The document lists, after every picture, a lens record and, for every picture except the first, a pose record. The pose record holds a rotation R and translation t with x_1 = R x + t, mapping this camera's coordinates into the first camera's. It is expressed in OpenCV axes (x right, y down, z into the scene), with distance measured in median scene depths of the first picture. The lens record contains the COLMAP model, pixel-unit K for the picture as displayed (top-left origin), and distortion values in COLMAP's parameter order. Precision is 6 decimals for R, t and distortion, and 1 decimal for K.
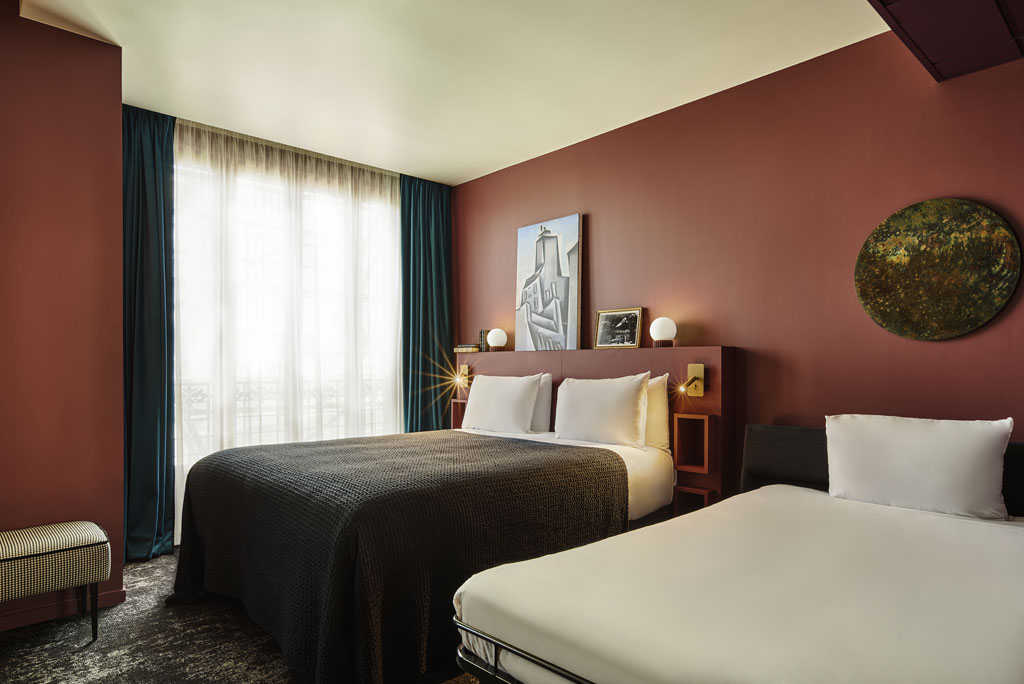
lens RADIAL K [[605.1, 0, 460.4], [0, 605.1, 381.6], [0, 0, 1]] dist [0.002756, 0.007335]
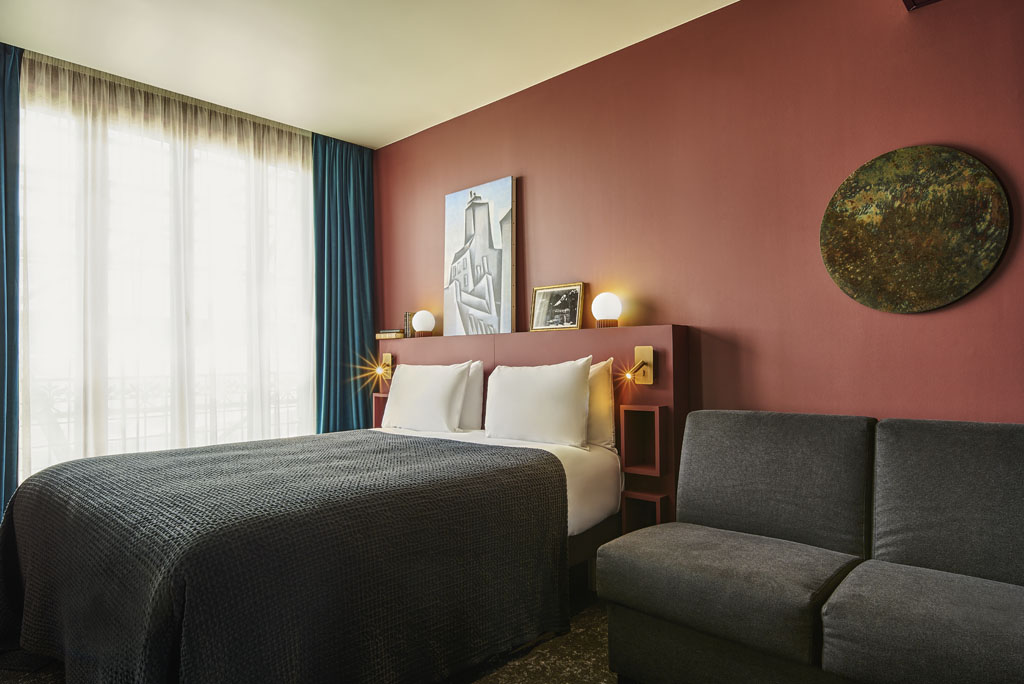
lens RADIAL K [[605.1, 0, 501.0], [0, 605.1, 362.1], [0, 0, 1]] dist [0.002756, 0.007335]
pose [[0.990524, -0.008337, 0.137084, 0.057649], [0.011543, 0.999678, -0.022611, 0.007714], [-0.136851, 0.023979, 0.990301, 0.145799]]
